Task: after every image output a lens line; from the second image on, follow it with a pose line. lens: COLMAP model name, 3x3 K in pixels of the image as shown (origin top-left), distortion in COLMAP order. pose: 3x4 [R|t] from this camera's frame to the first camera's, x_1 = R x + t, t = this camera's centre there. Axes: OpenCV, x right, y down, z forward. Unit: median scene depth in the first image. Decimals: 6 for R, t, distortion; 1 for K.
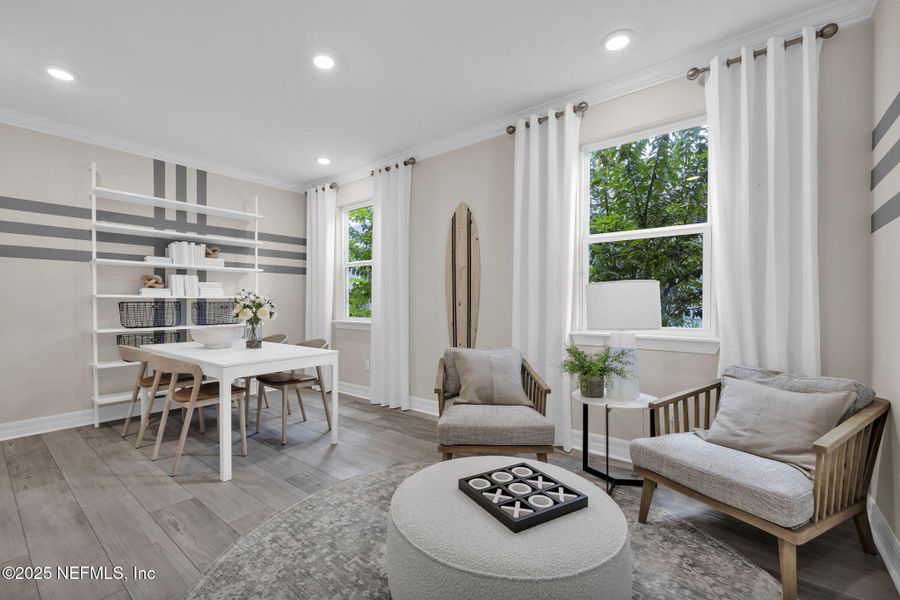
lens RADIAL K [[377.9, 0, 450.0], [0, 377.9, 300.0], [0, 0, 1]] dist [-0.001794, -0.000319]
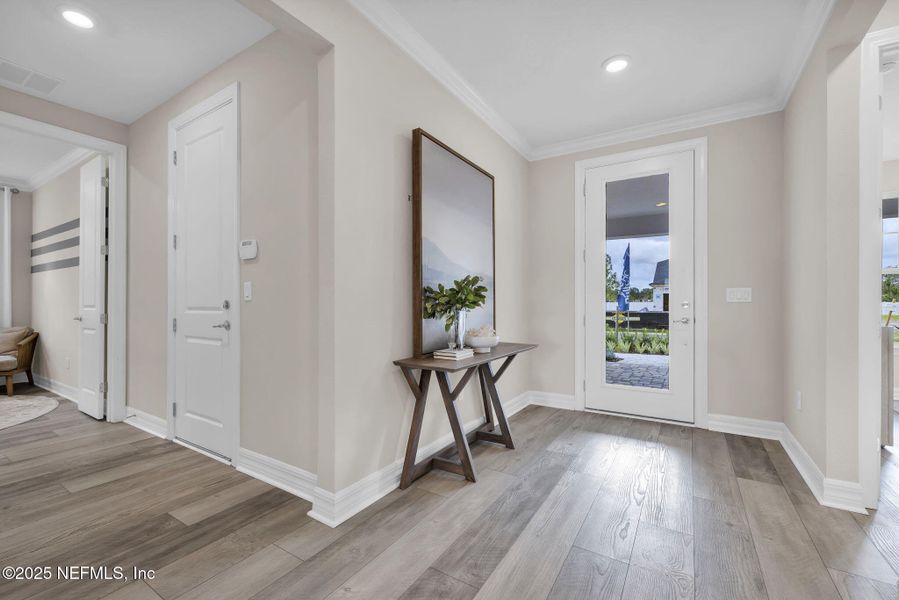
lens RADIAL K [[377.5, 0, 449.5], [0, 377.5, 300.0], [0, 0, 1]] dist [-0.001794, -0.000319]
pose [[-0.135808, 0.004859, 0.990723, -2.270510], [-0.008778, 0.999943, -0.006107, -0.022550], [-0.990696, -0.009526, -0.135757, -1.856031]]
